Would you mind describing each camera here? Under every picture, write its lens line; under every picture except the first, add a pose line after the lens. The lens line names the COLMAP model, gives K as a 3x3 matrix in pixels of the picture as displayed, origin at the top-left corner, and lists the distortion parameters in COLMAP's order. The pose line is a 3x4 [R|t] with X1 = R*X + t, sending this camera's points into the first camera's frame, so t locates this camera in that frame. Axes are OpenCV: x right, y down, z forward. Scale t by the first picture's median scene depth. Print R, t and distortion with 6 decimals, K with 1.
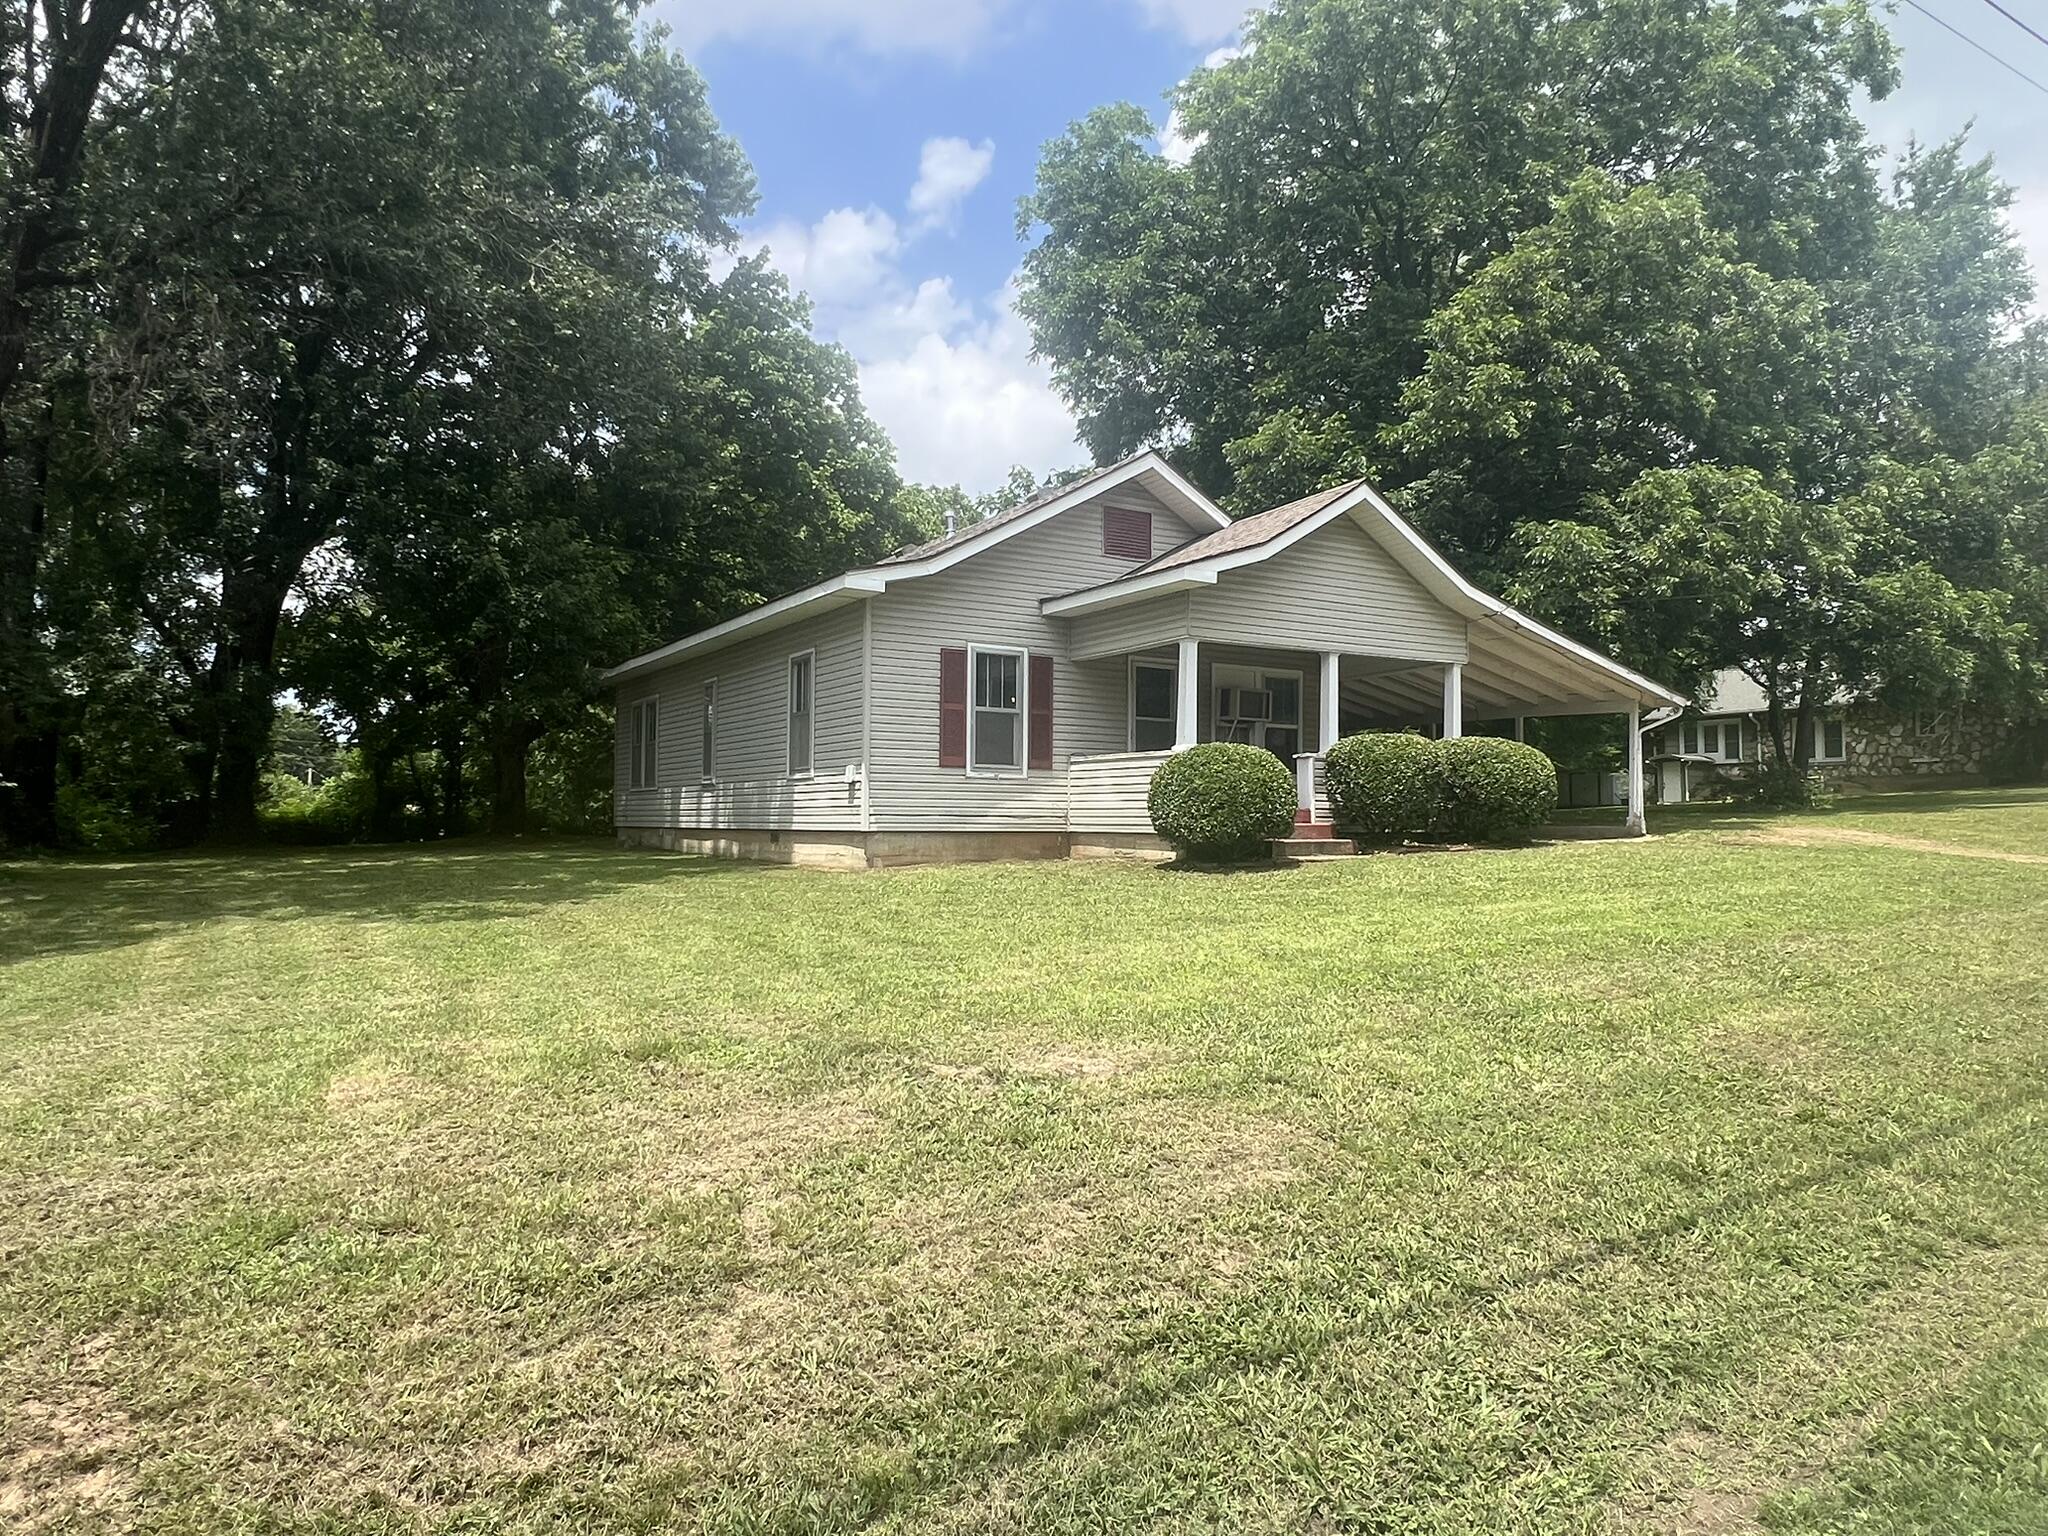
lens RADIAL K [[1255.4, 0, 1034.4], [0, 1255.4, 770.4], [0, 0, 1]] dist [0.039095, 0.022277]
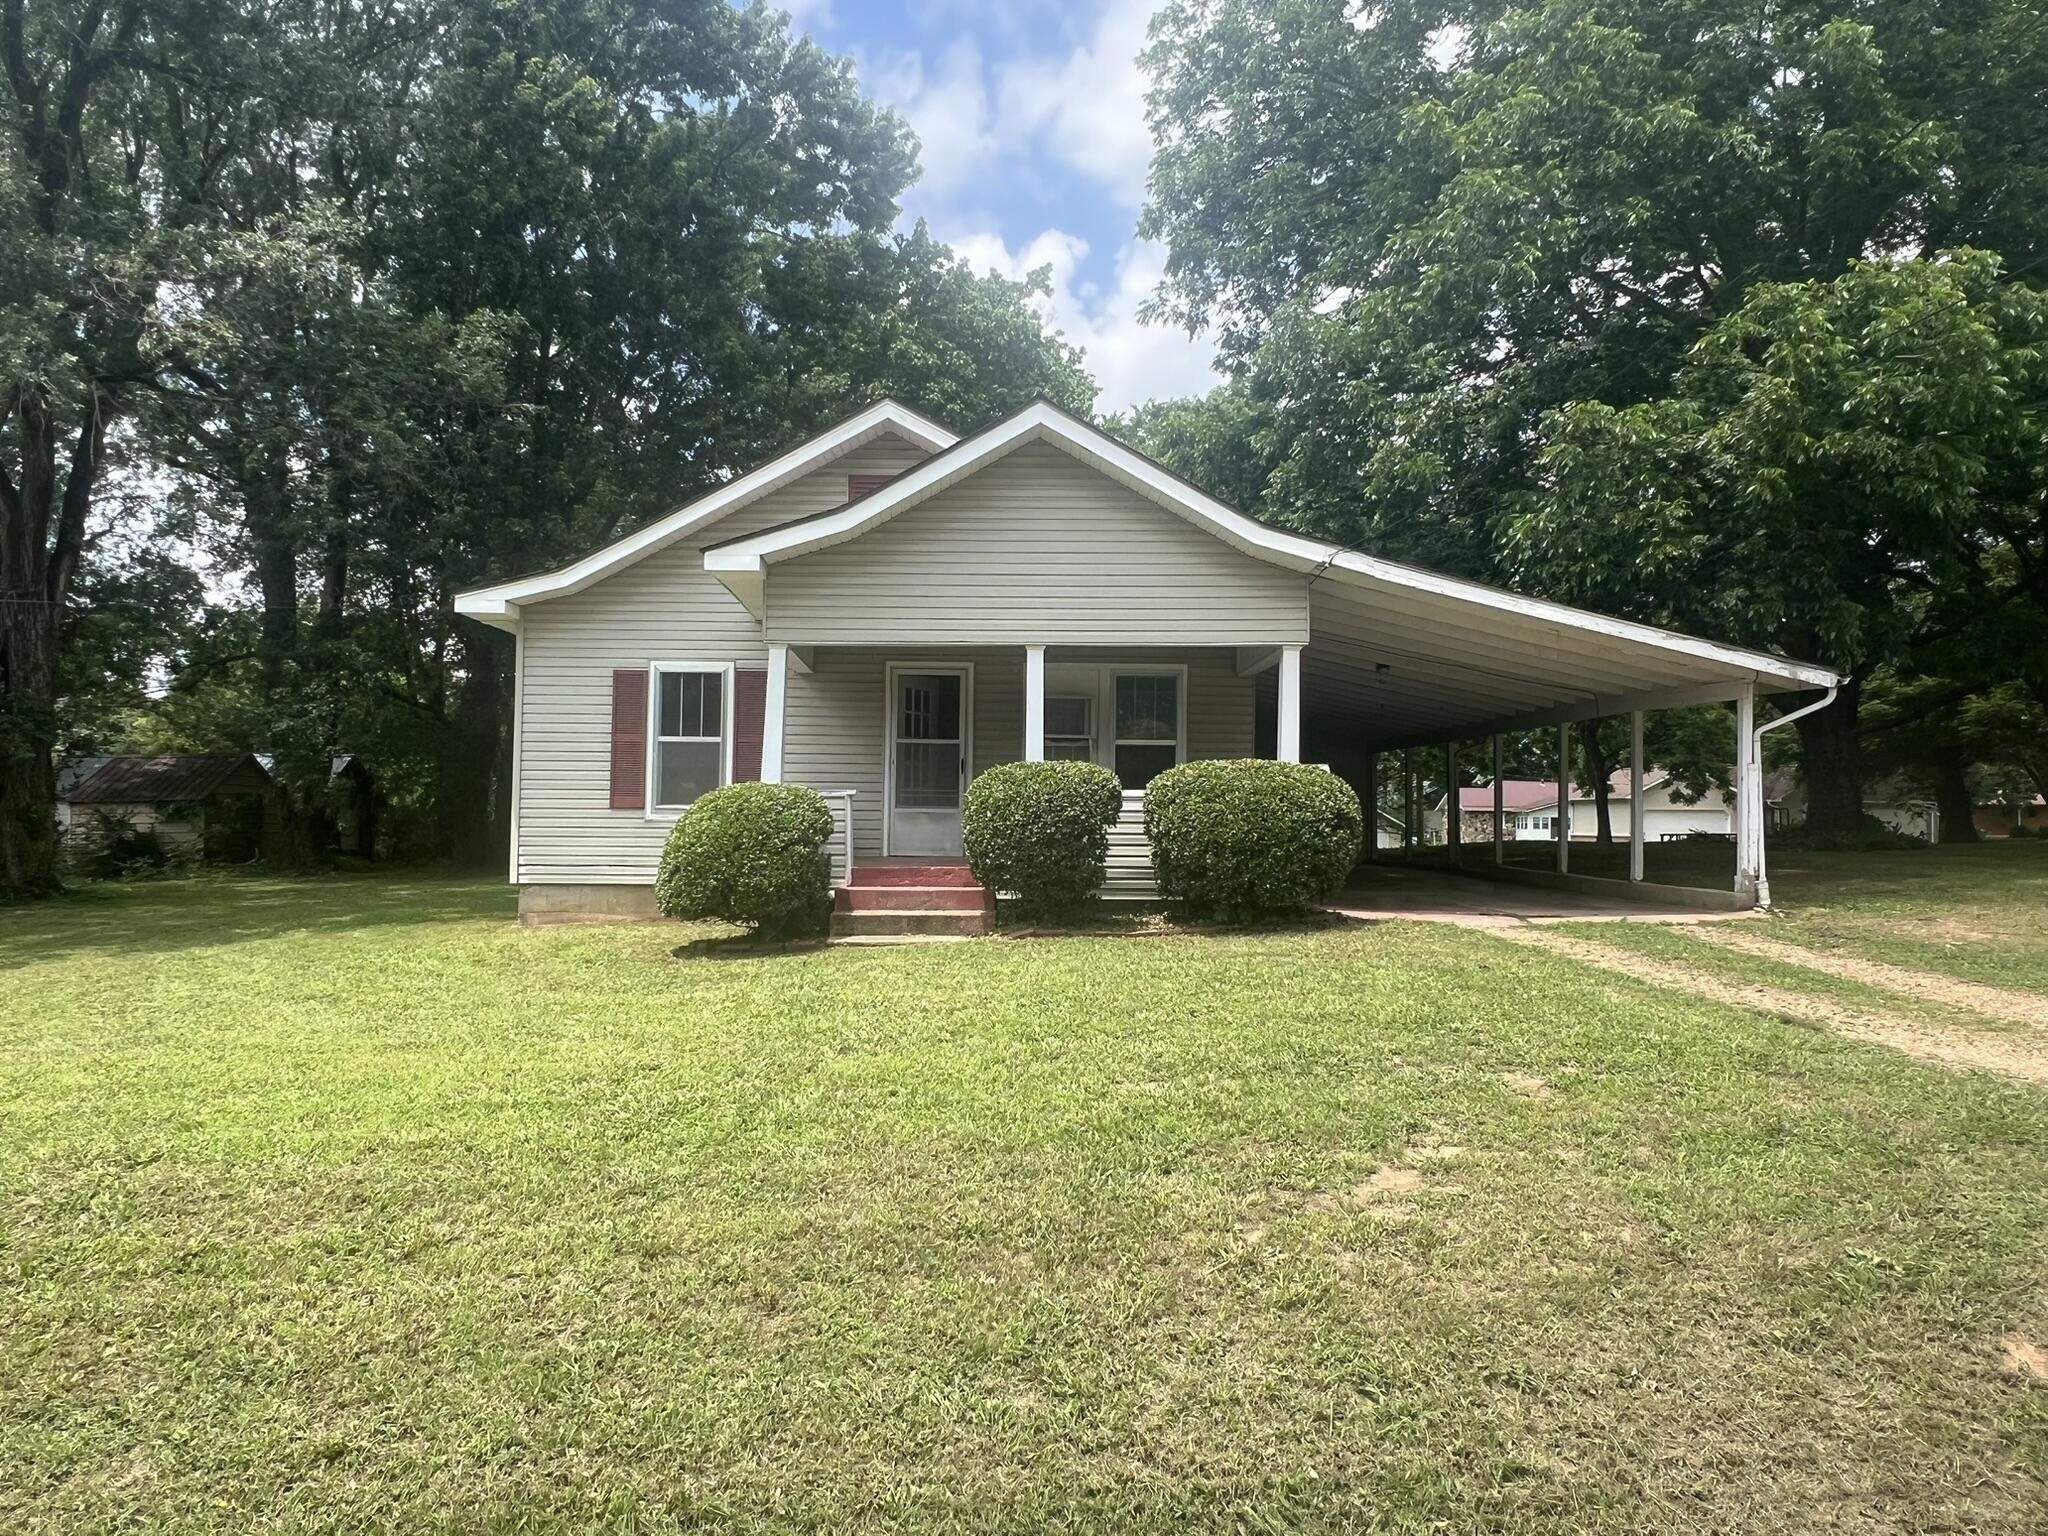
lens RADIAL K [[1333.2, 0, 1015.9], [0, 1333.2, 768.4], [0, 0, 1]] dist [-0.002008, 0.000059]
pose [[0.859149, -0.016215, -0.511469, 0.621829], [0.016839, 0.999852, -0.003413, -0.022435], [0.511449, -0.005681, 0.859295, 0.357397]]
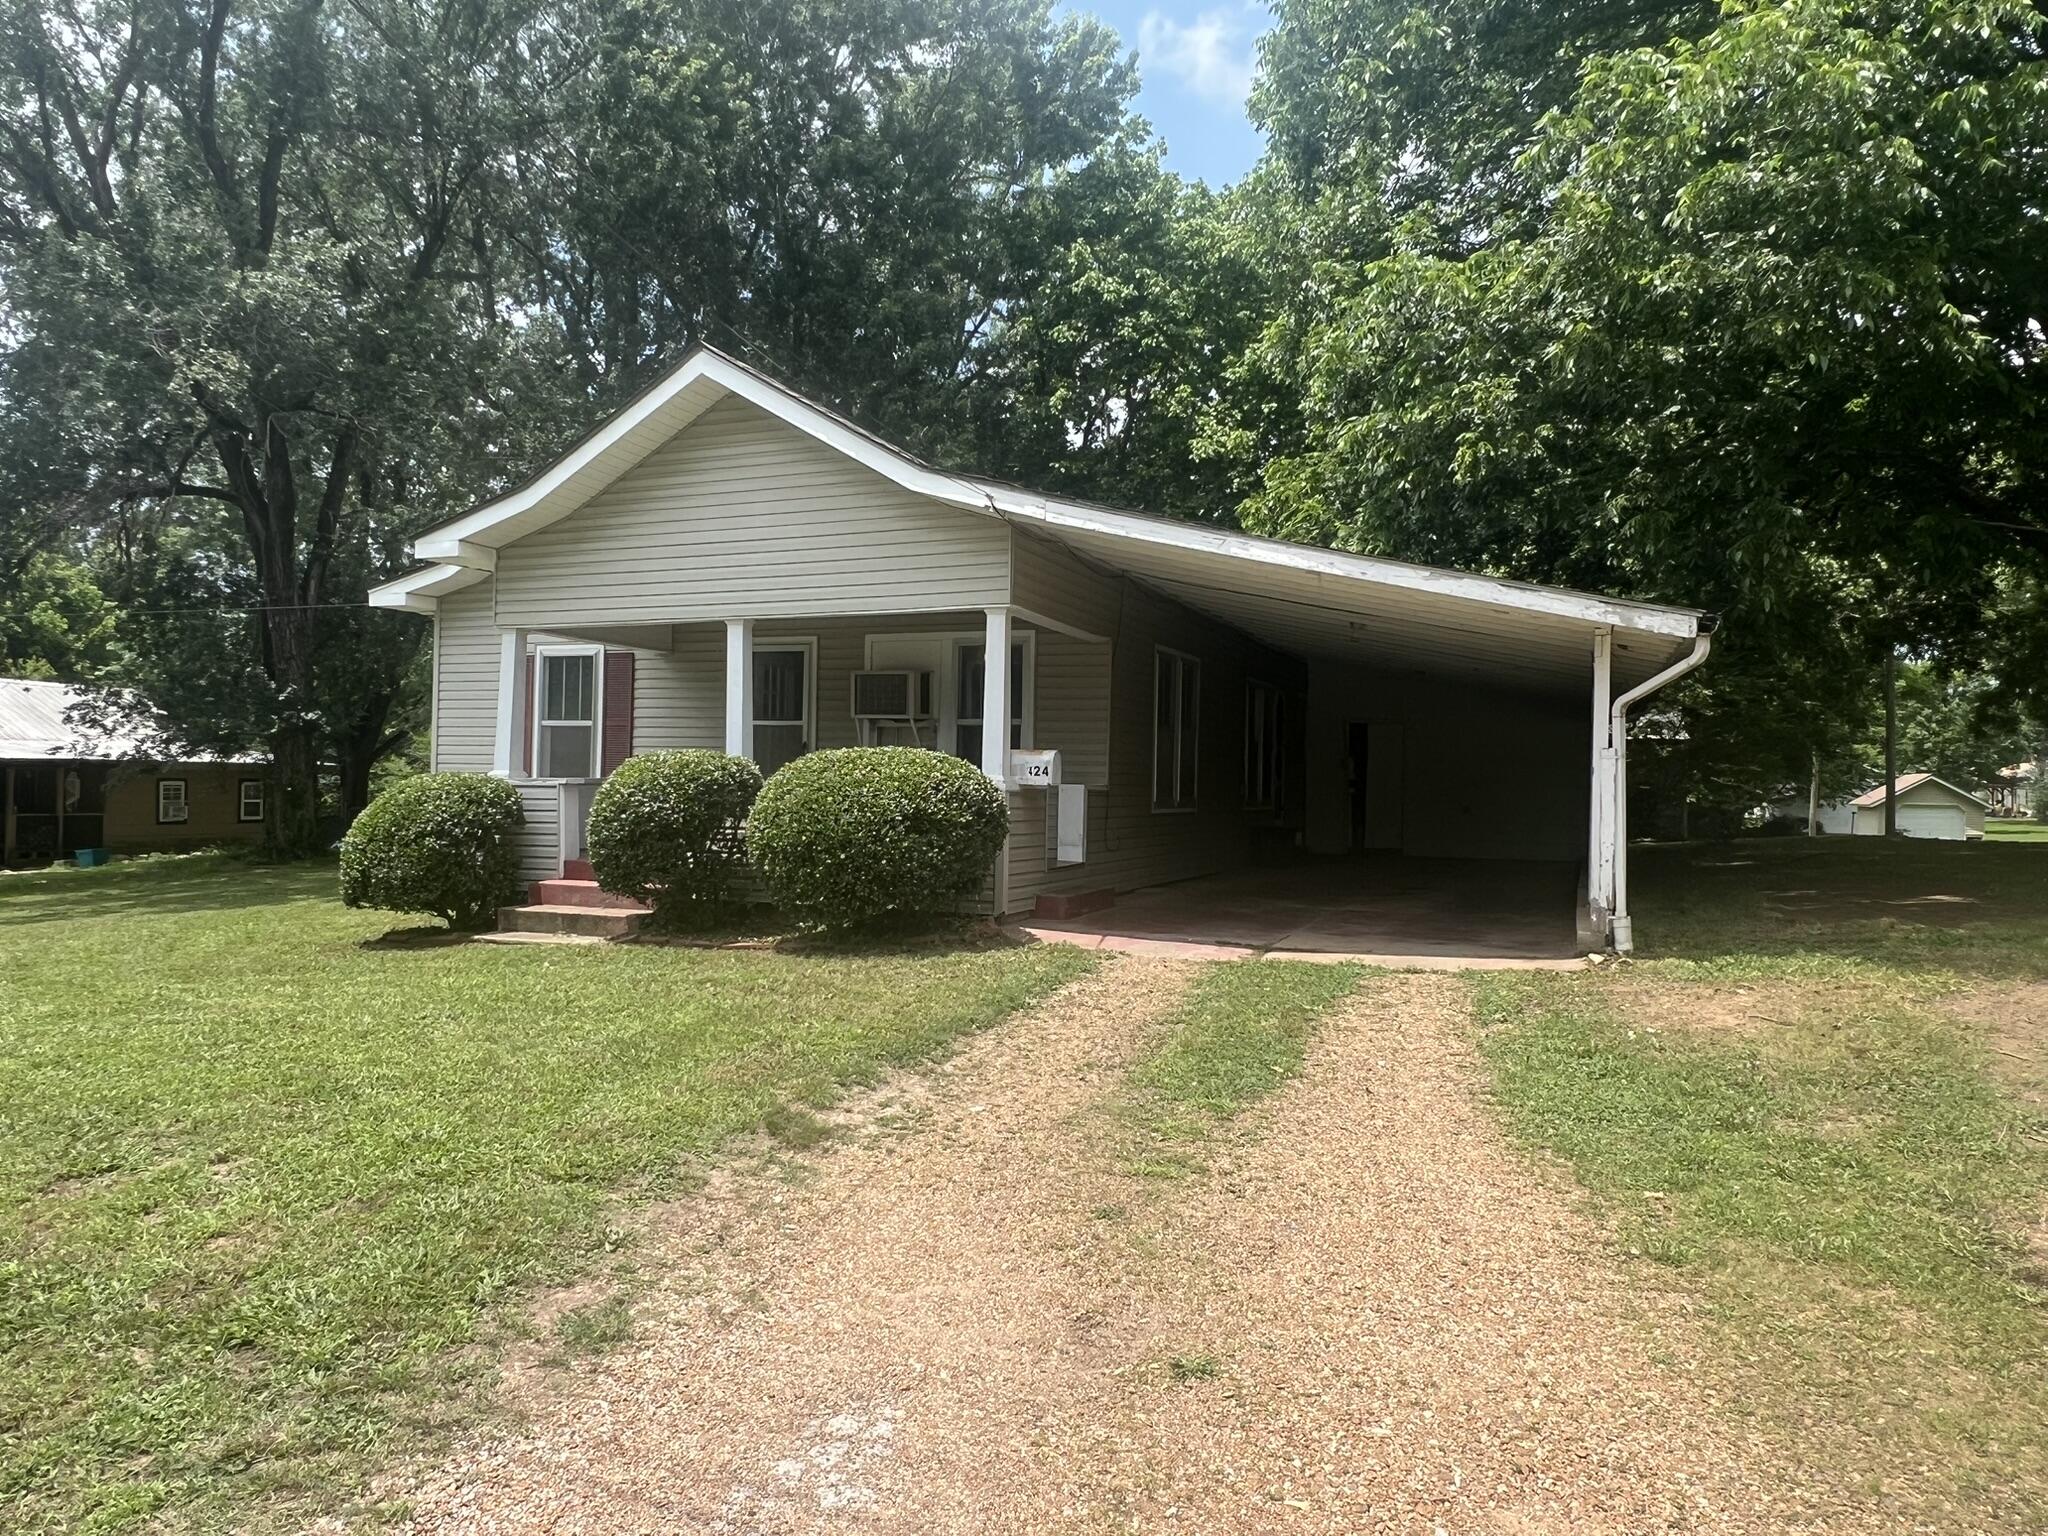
lens RADIAL K [[1398.3, 0, 1030.3], [0, 1398.3, 762.8], [0, 0, 1]] dist [0.006423, 0.000052]
pose [[0.593589, -0.003008, -0.804763, 0.916146], [0.020793, 0.999717, 0.011599, -0.026680], [0.804500, -0.023618, 0.593483, 0.712722]]
